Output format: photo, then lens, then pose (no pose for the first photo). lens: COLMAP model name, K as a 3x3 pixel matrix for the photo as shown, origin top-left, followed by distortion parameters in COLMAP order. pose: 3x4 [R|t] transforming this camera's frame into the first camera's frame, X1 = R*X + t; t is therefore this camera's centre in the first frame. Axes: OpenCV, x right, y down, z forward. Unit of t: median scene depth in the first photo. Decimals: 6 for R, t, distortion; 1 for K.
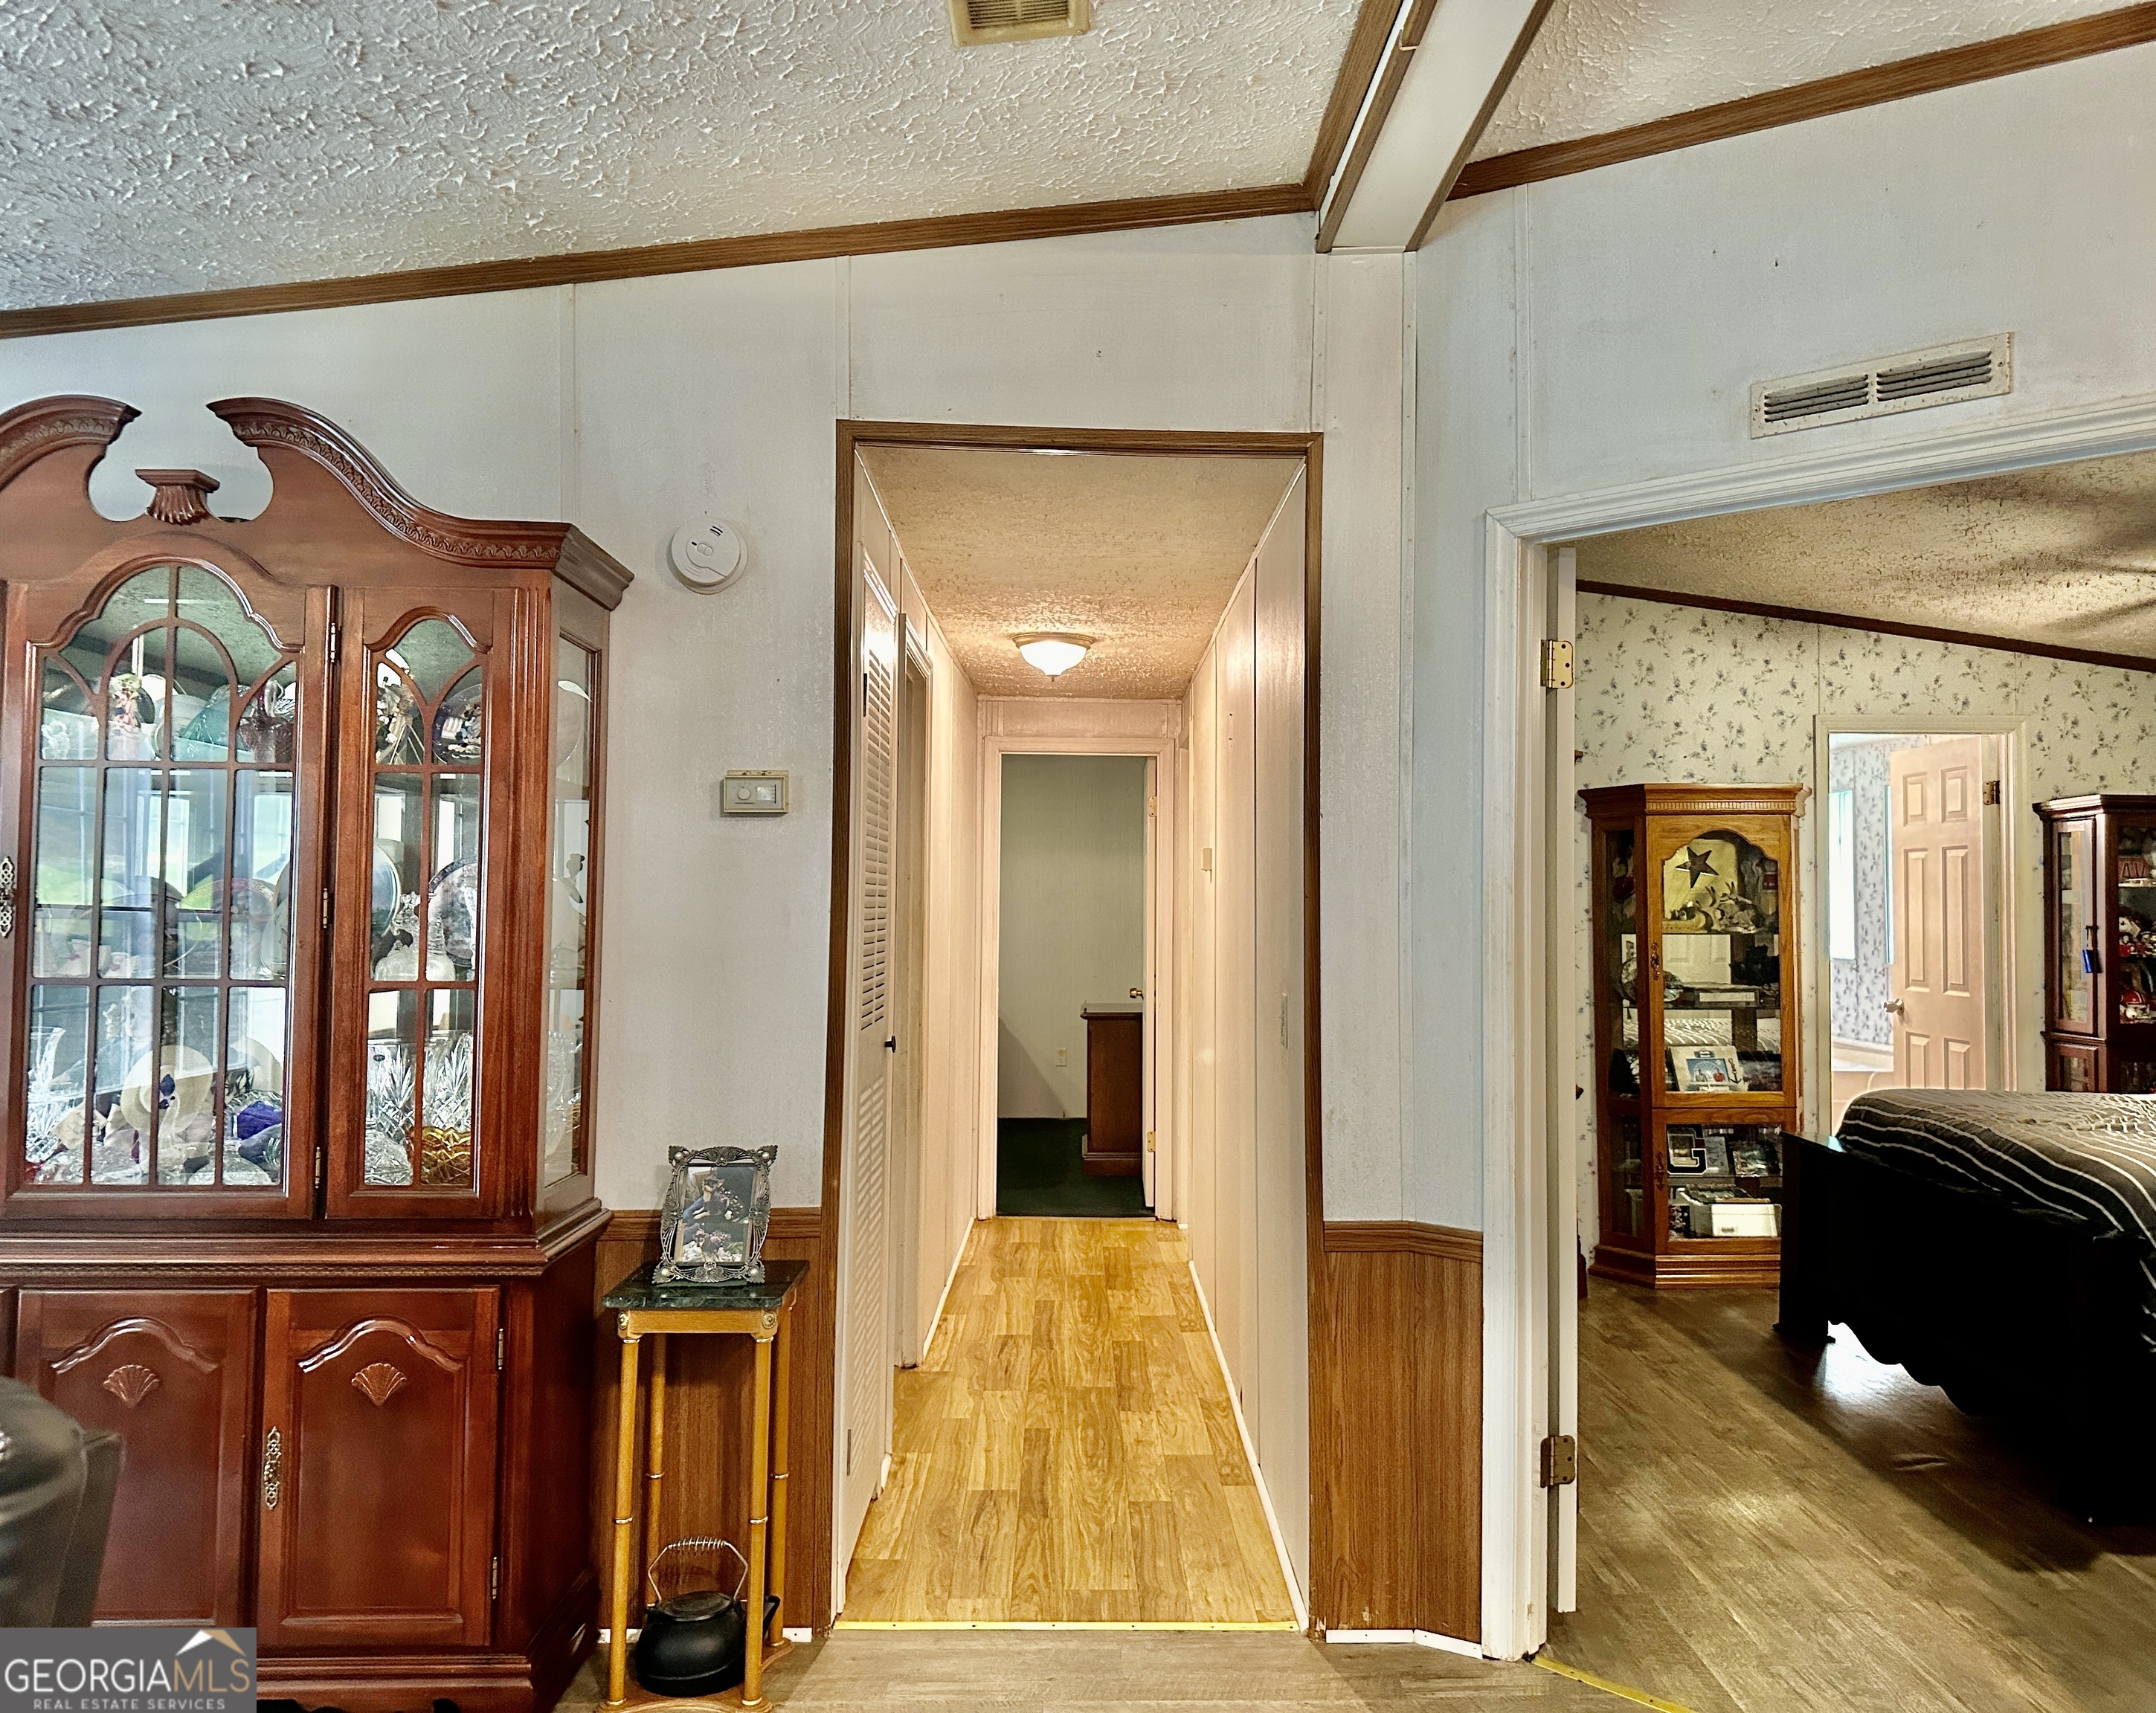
lens RADIAL K [[1611.7, 0, 1077.3], [0, 1611.7, 830.7], [0, 0, 1]] dist [0.104990, -0.243275]
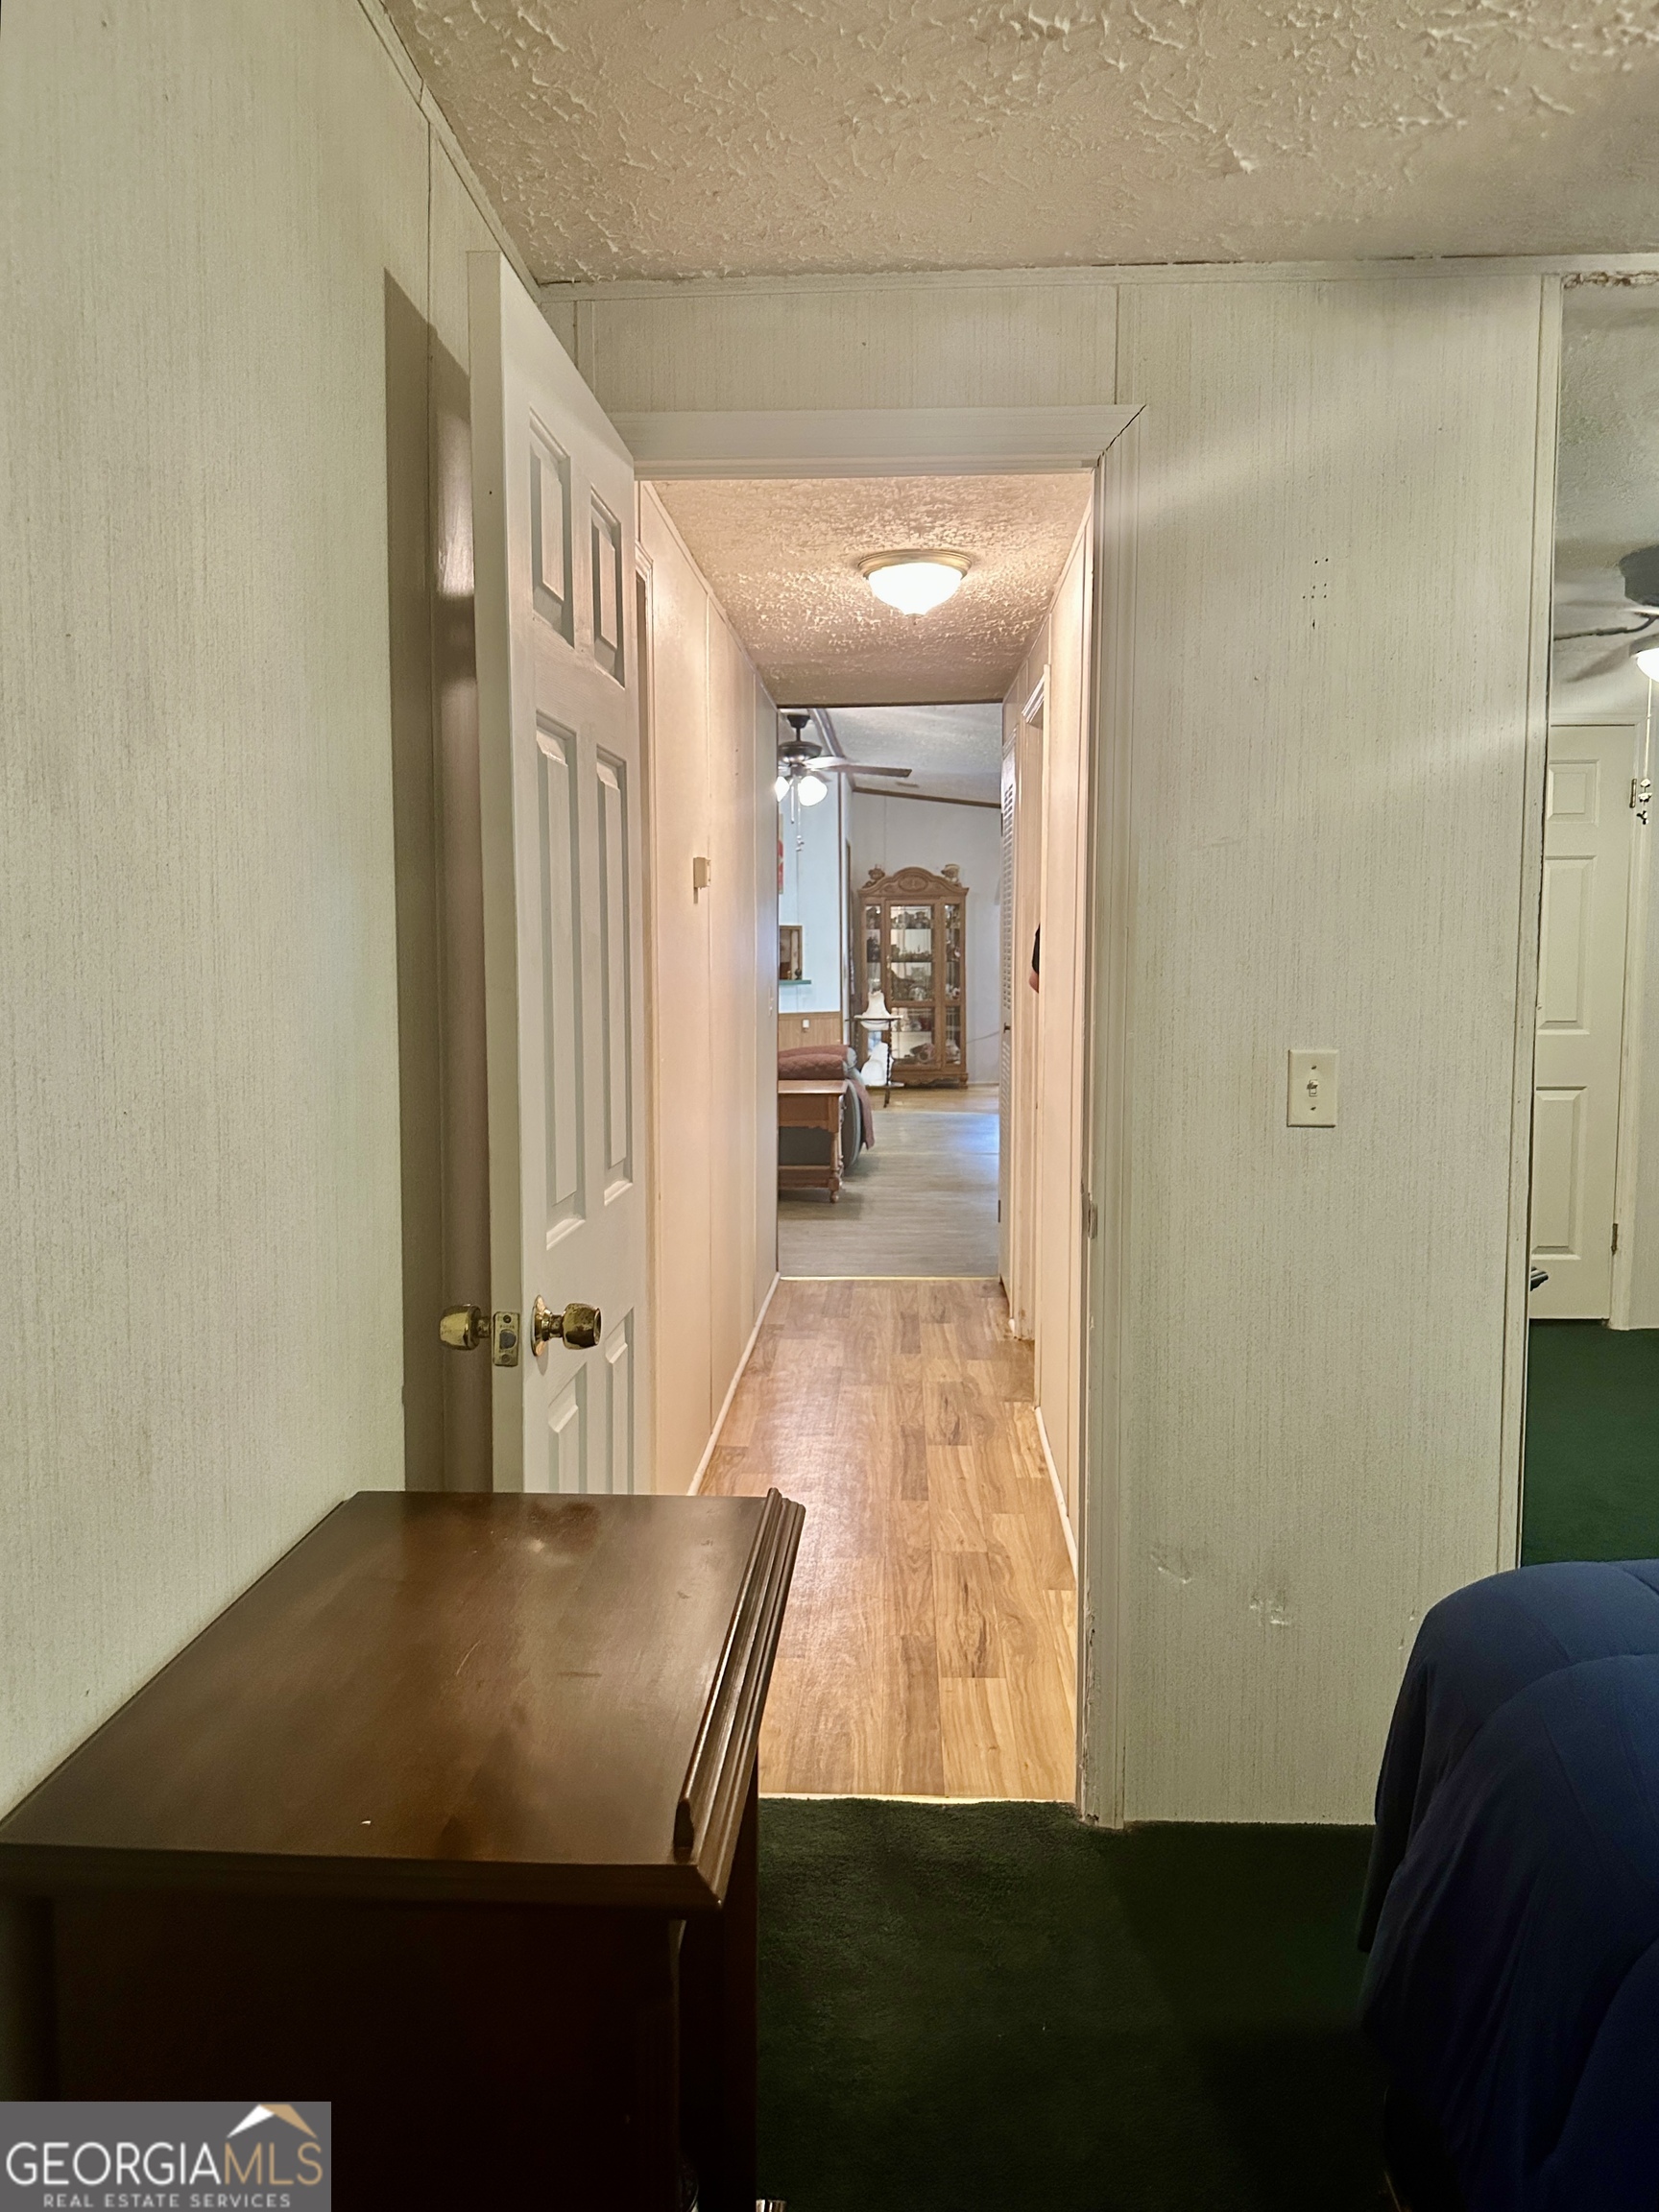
lens RADIAL K [[1551.7, 0, 829.5], [0, 1551.7, 1106.0], [0, 0, 1]] dist [0.132540, -0.222192]
pose [[-0.998334, -0.026471, 0.051274, -0.011136], [-0.023844, 0.998405, 0.051177, 0.070808], [-0.052546, 0.049869, -0.997373, 1.345582]]
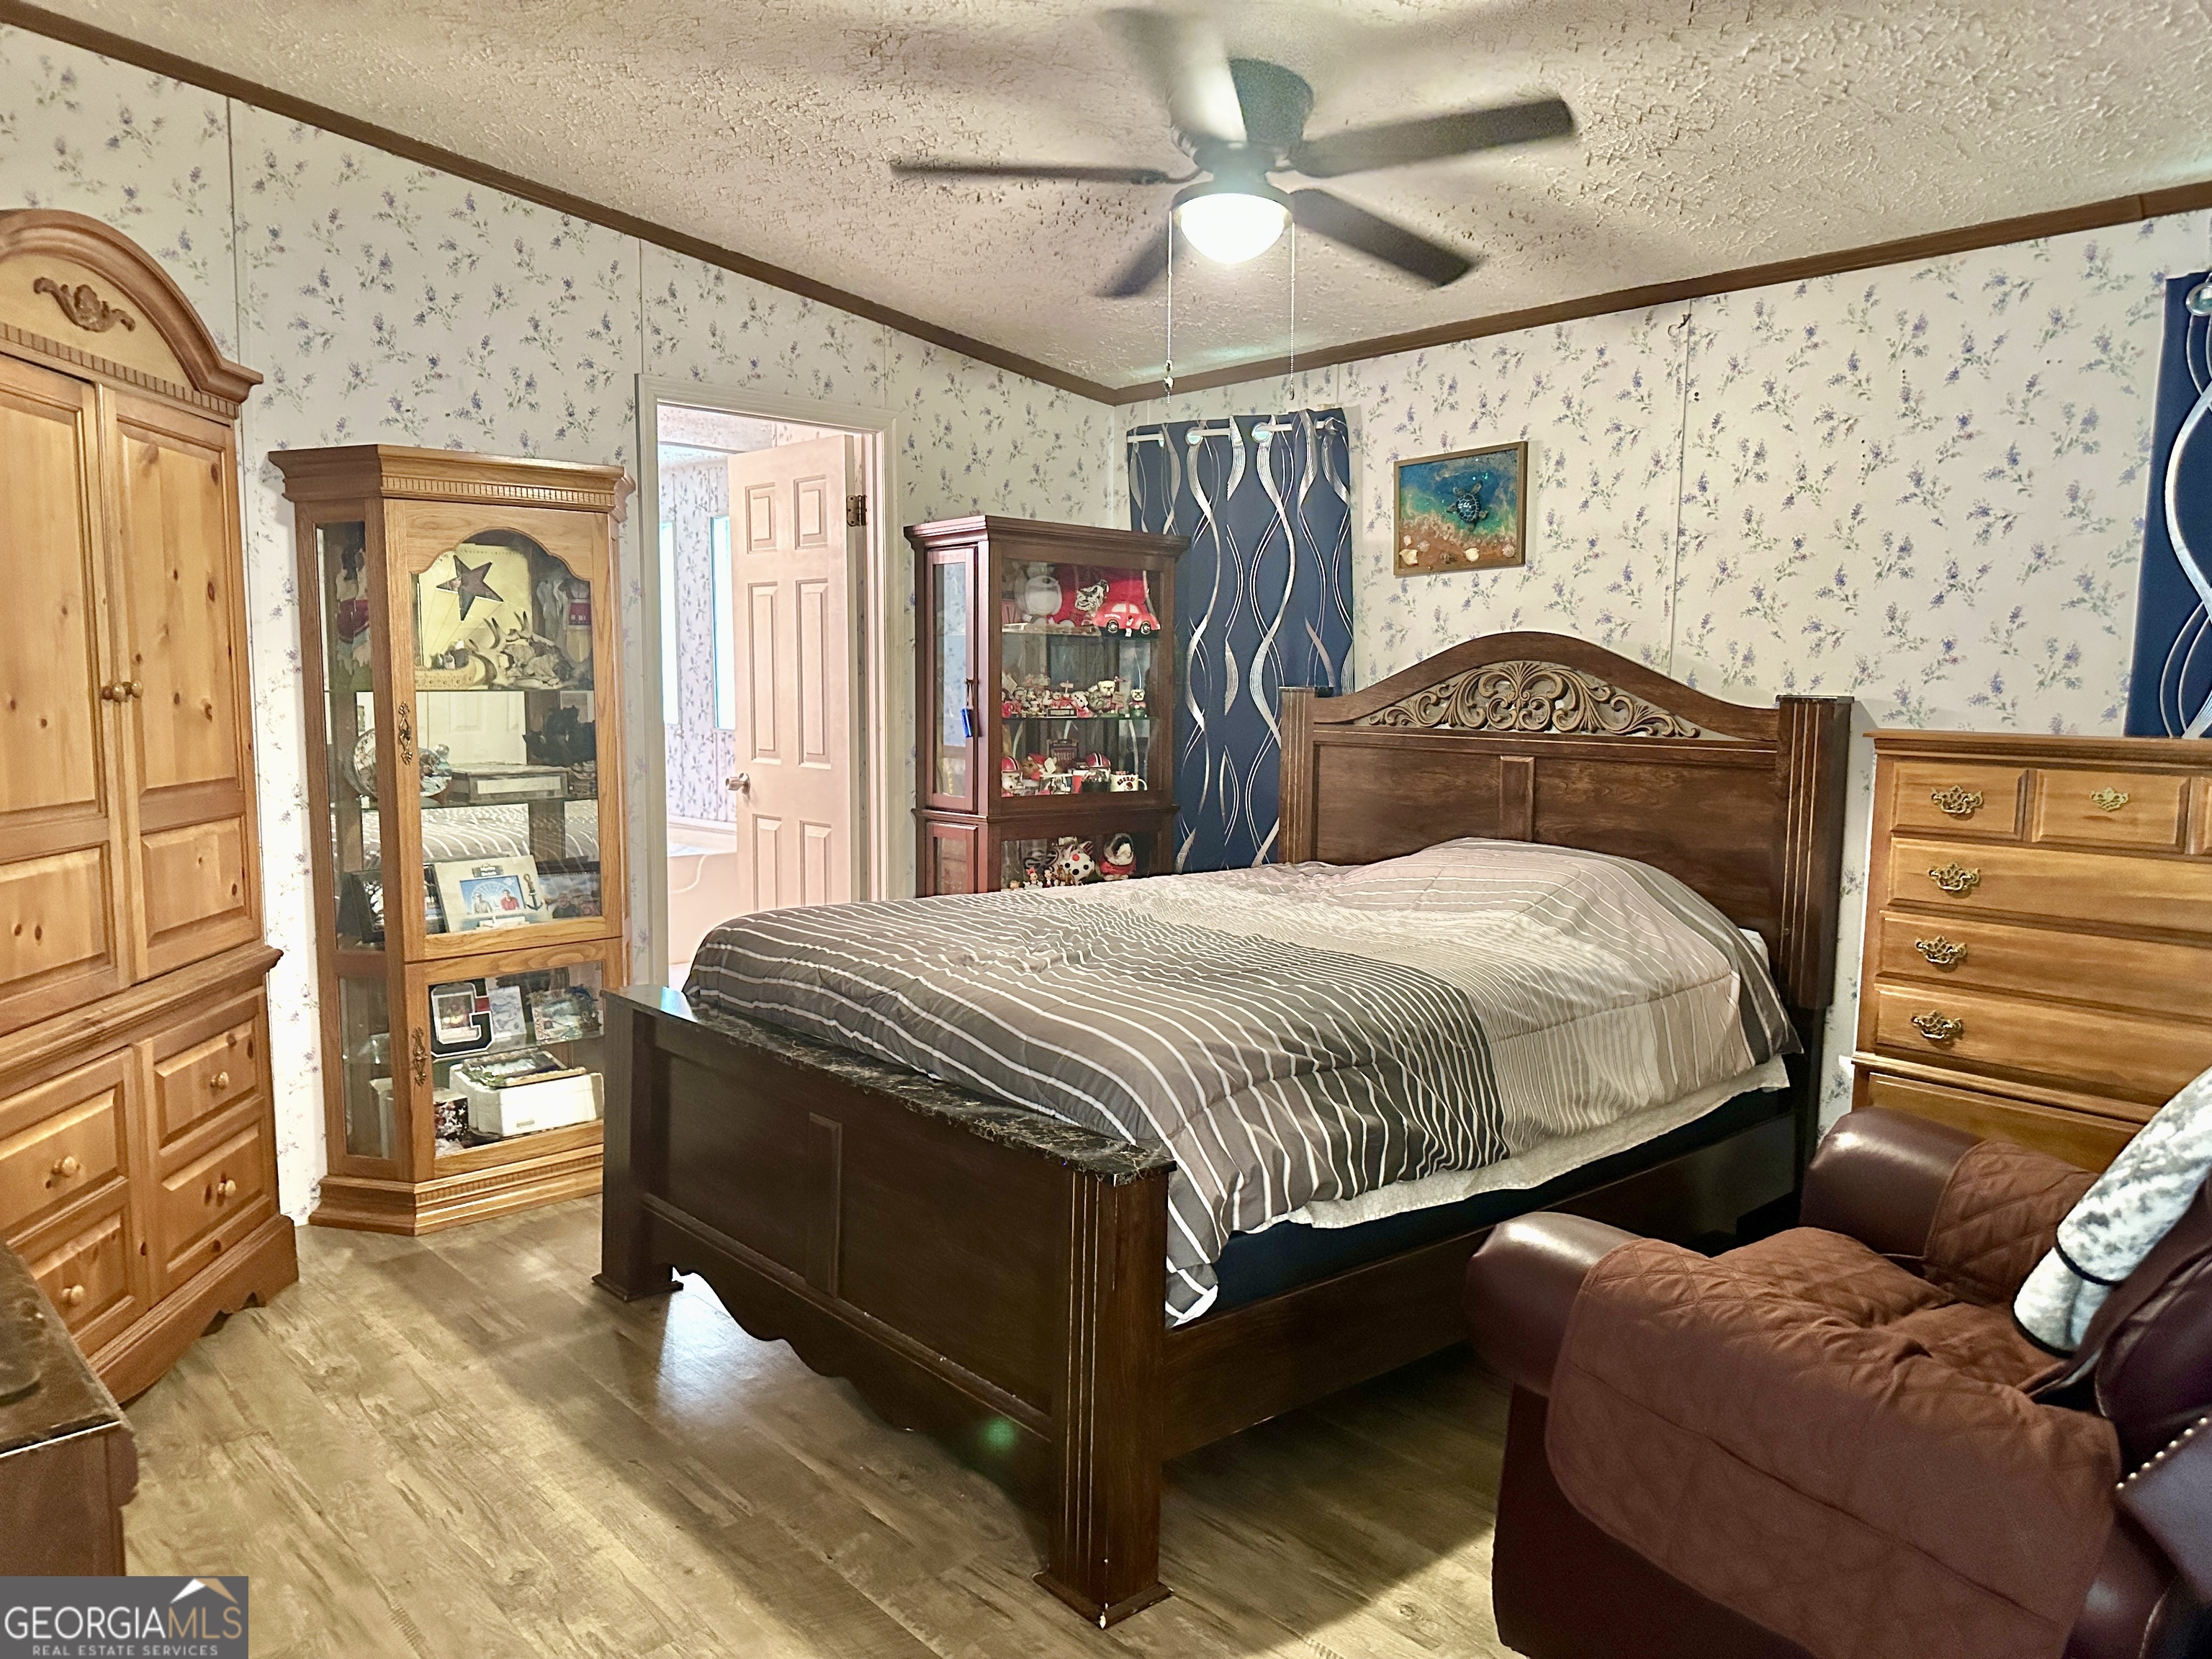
lens RADIAL K [[1551.7, 0, 1106.0], [0, 1551.7, 829.5], [0, 0, 1]] dist [0.132540, -0.222192]
pose [[0.749359, -0.065539, 0.658913, 0.153613], [-0.030434, 0.990629, 0.133145, 0.027113], [-0.661464, -0.119826, 0.740342, 0.363517]]
